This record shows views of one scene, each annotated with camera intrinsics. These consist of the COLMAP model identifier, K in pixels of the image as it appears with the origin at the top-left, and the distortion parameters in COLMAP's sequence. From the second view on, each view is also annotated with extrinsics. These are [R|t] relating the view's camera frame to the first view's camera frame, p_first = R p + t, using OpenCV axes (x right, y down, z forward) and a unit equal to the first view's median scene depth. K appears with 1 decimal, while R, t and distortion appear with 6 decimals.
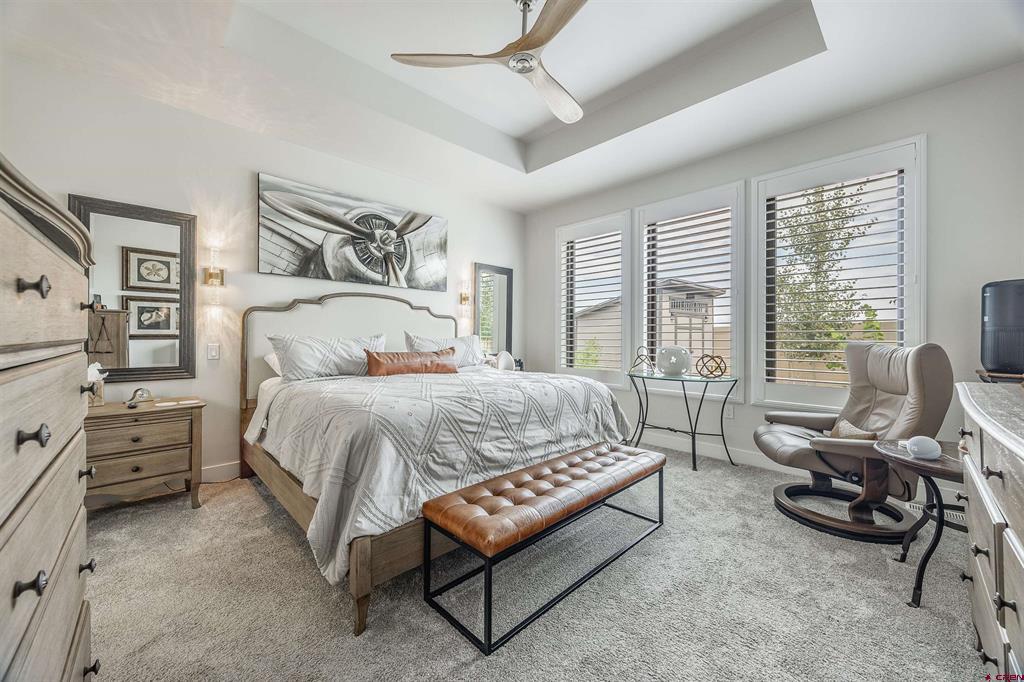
lens RADIAL K [[390.1, 0, 511.6], [0, 390.1, 338.2], [0, 0, 1]] dist [-0.001602, 0.001658]
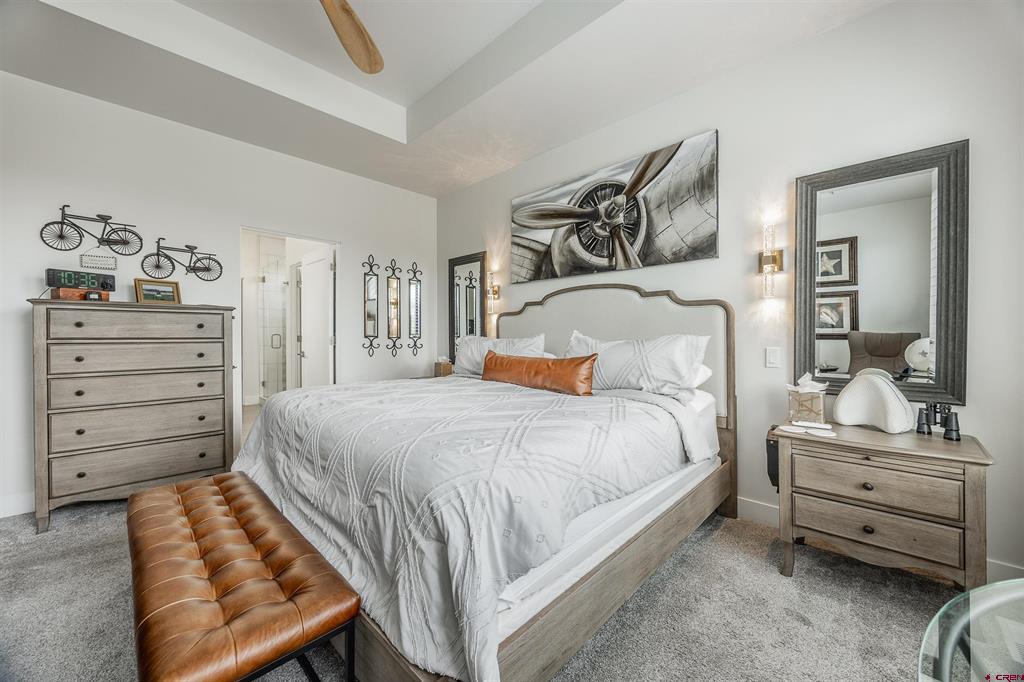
lens RADIAL K [[390.1, 0, 514.5], [0, 390.1, 337.1], [0, 0, 1]] dist [-0.001602, 0.001658]
pose [[0.028336, 0.001663, -0.999597, 0.450930], [-0.002259, 0.999996, 0.001599, -0.005051], [0.999596, 0.002213, 0.028340, 0.805033]]
